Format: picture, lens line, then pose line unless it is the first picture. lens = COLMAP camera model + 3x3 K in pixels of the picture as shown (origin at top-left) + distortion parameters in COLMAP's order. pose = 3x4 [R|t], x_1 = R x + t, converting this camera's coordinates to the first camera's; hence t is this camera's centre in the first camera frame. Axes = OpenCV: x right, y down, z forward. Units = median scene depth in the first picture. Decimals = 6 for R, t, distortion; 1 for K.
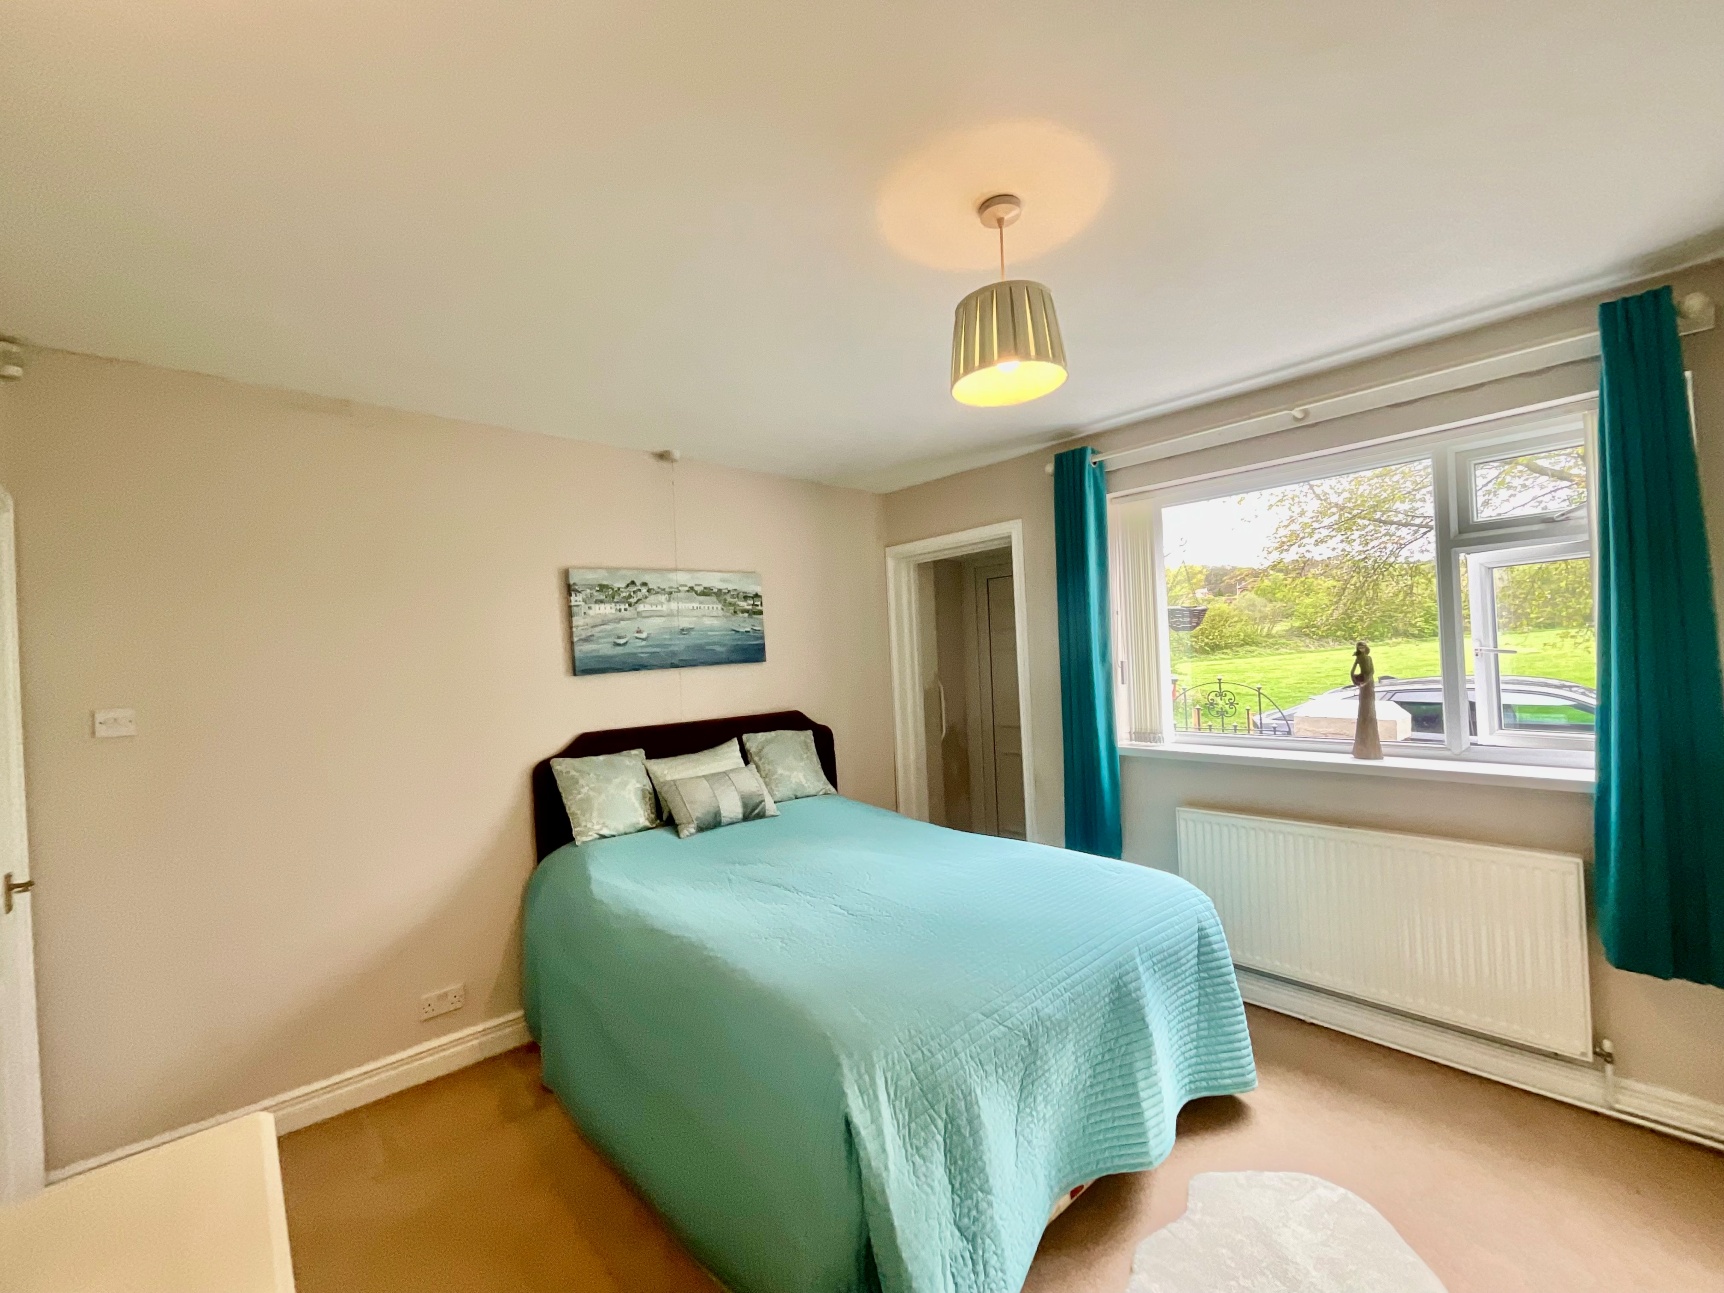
lens RADIAL K [[701.0, 0, 874.9], [0, 701.0, 647.0], [0, 0, 1]] dist [0.002039, 0.000584]
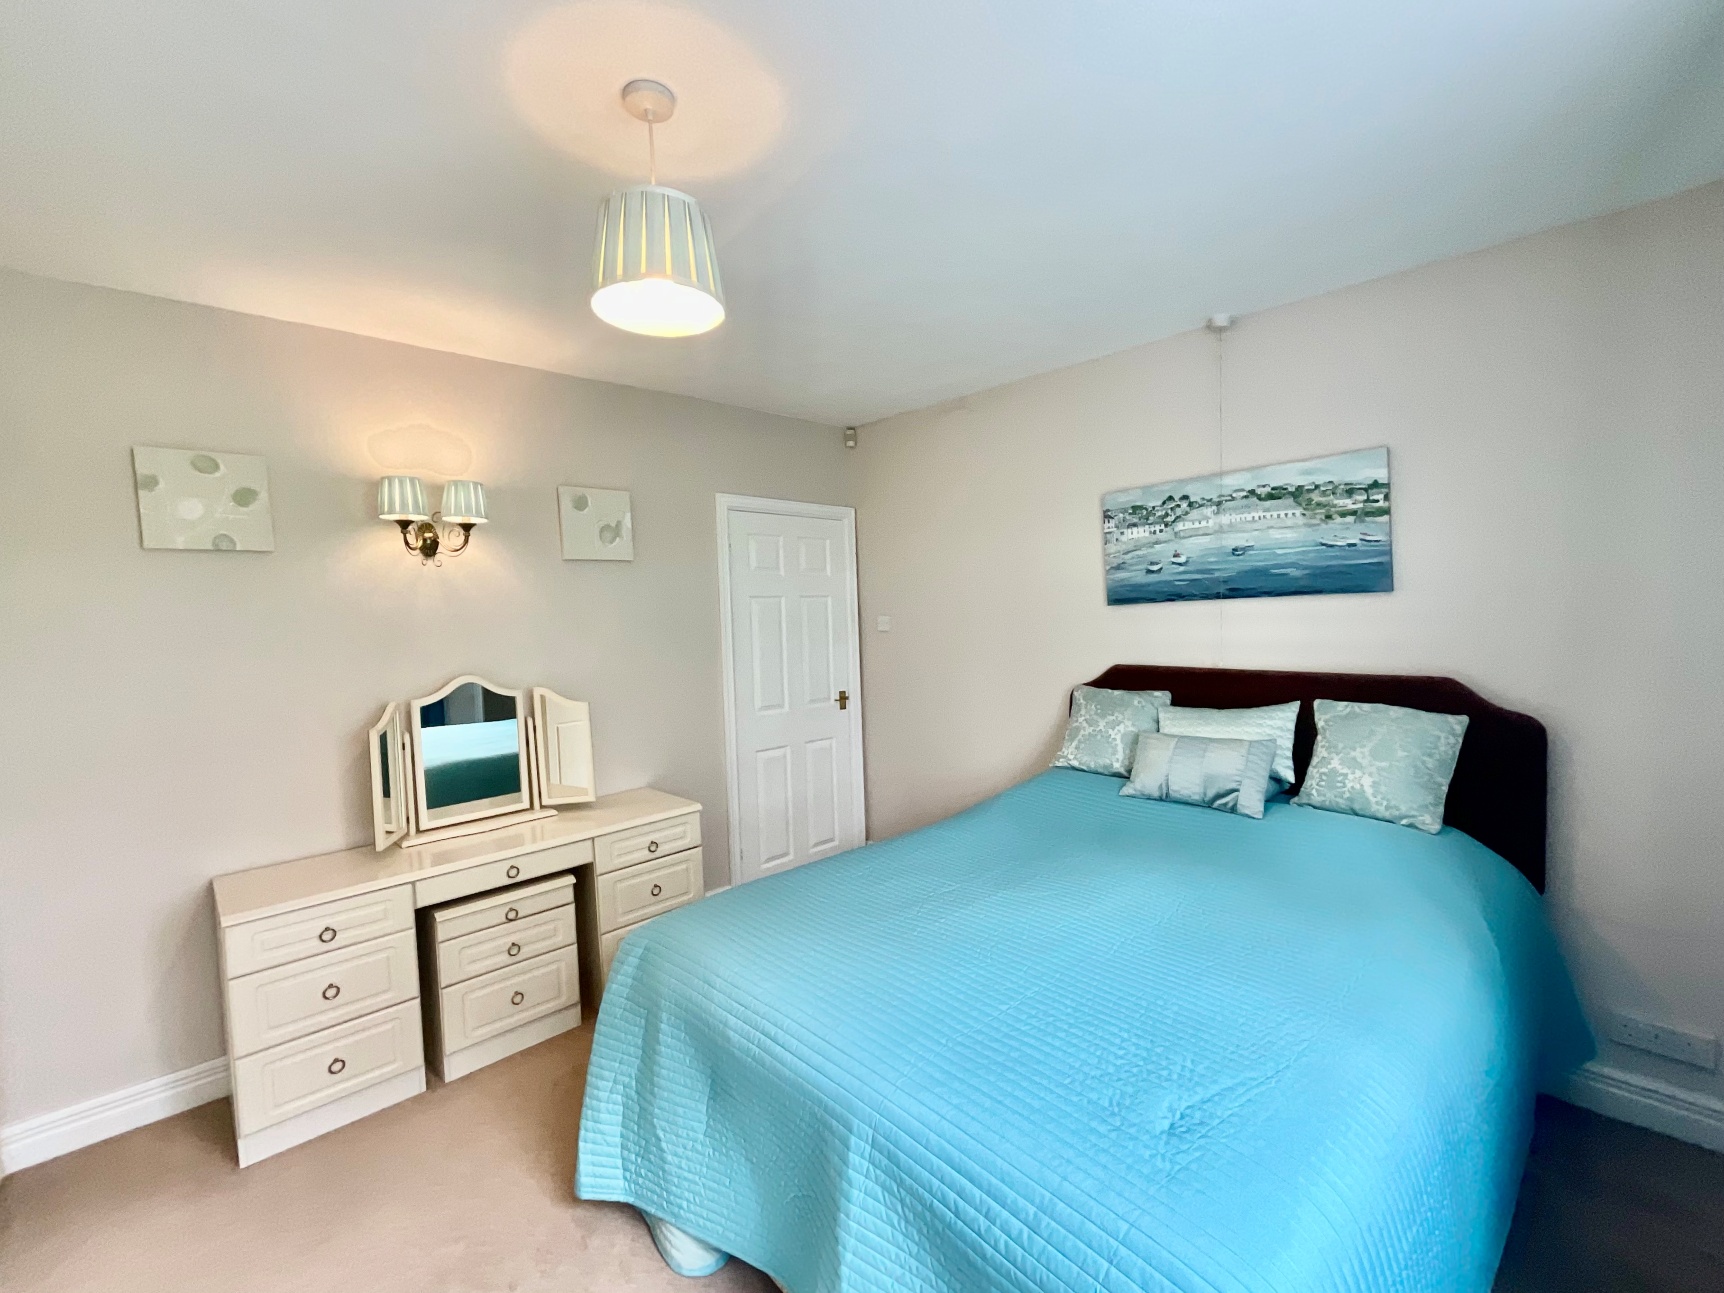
lens RADIAL K [[732.9, 0, 862.0], [0, 732.9, 646.5], [0, 0, 1]] dist [-0.000691, 0.000054]
pose [[0.026318, 0.096153, -0.995019, 0.545221], [0.039980, 0.994466, 0.097157, -0.013719], [0.998854, -0.042338, 0.022328, 0.592267]]
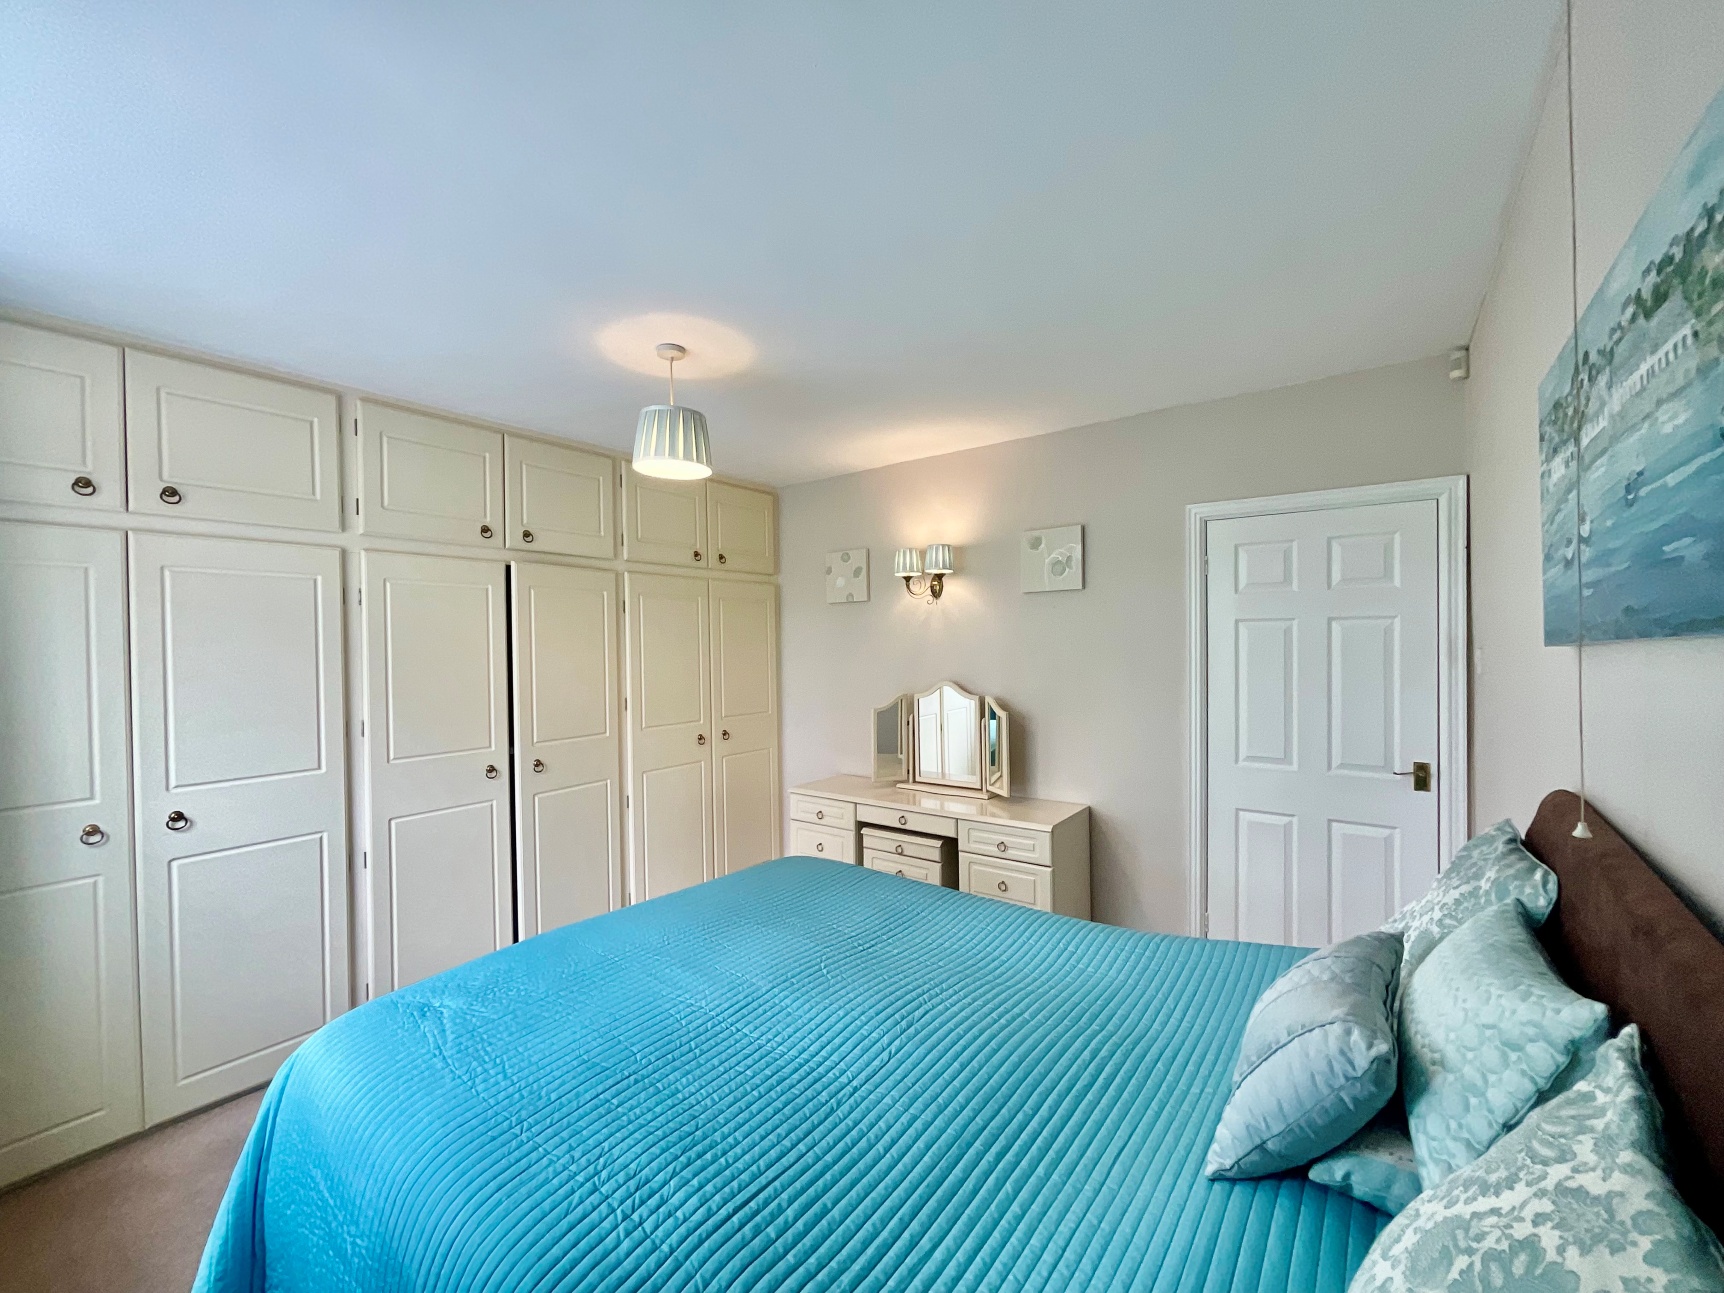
lens RADIAL K [[701.0, 0, 874.9], [0, 701.0, 647.0], [0, 0, 1]] dist [0.002039, 0.000584]
pose [[-0.977524, 0.058318, -0.202598, 0.040125], [0.058582, 0.998272, 0.004698, 0.015496], [0.202522, -0.007277, -0.979251, 1.237976]]
